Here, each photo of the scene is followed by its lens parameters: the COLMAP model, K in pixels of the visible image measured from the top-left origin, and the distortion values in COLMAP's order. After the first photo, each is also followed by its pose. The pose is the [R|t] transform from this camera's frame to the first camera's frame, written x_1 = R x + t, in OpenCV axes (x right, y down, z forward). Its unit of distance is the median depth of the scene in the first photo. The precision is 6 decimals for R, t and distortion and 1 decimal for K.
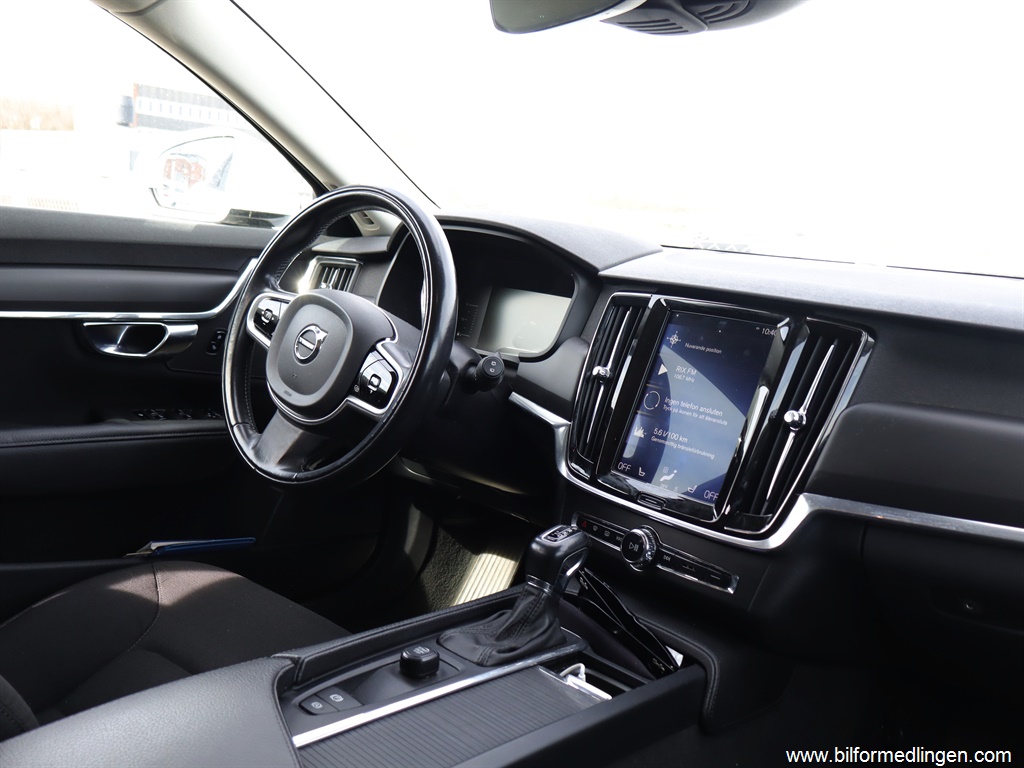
lens RADIAL K [[967.1, 0, 512.0], [0, 967.1, 384.0], [0, 0, 1]] dist [0.008861, 0.015084]
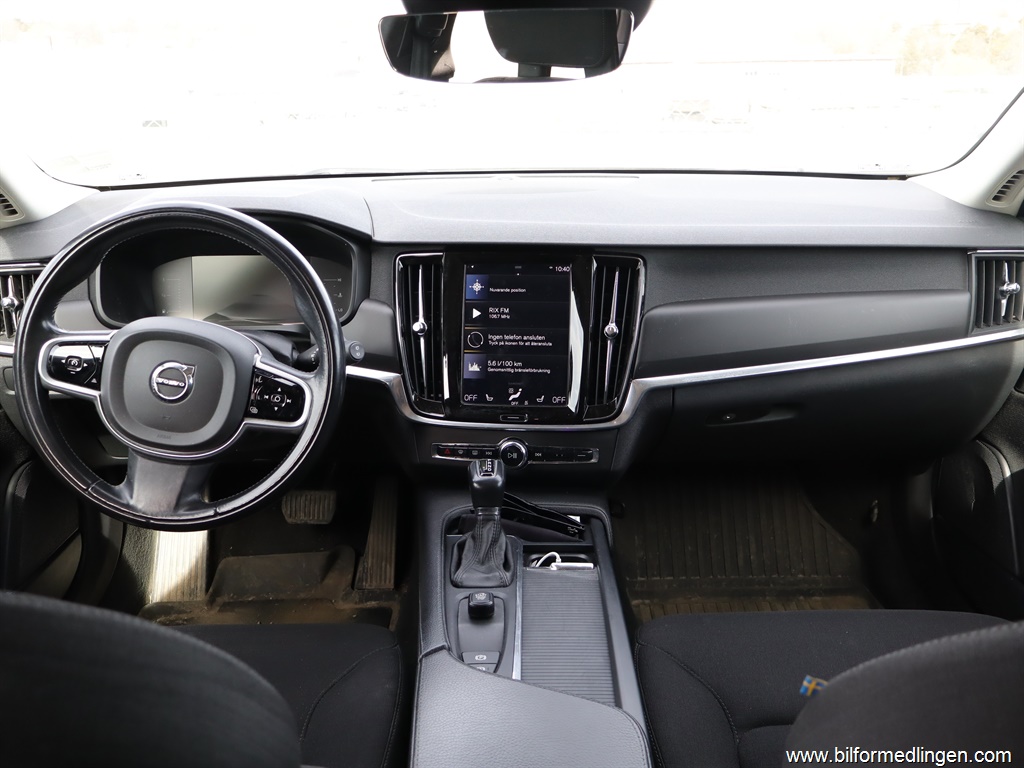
lens RADIAL K [[967.1, 0, 512.0], [0, 967.1, 384.0], [0, 0, 1]] dist [0.008861, 0.015084]
pose [[0.712787, -0.317170, 0.625569, -0.653395], [0.181613, 0.944956, 0.272169, -0.274315], [-0.677459, -0.080387, 0.731155, 0.064218]]
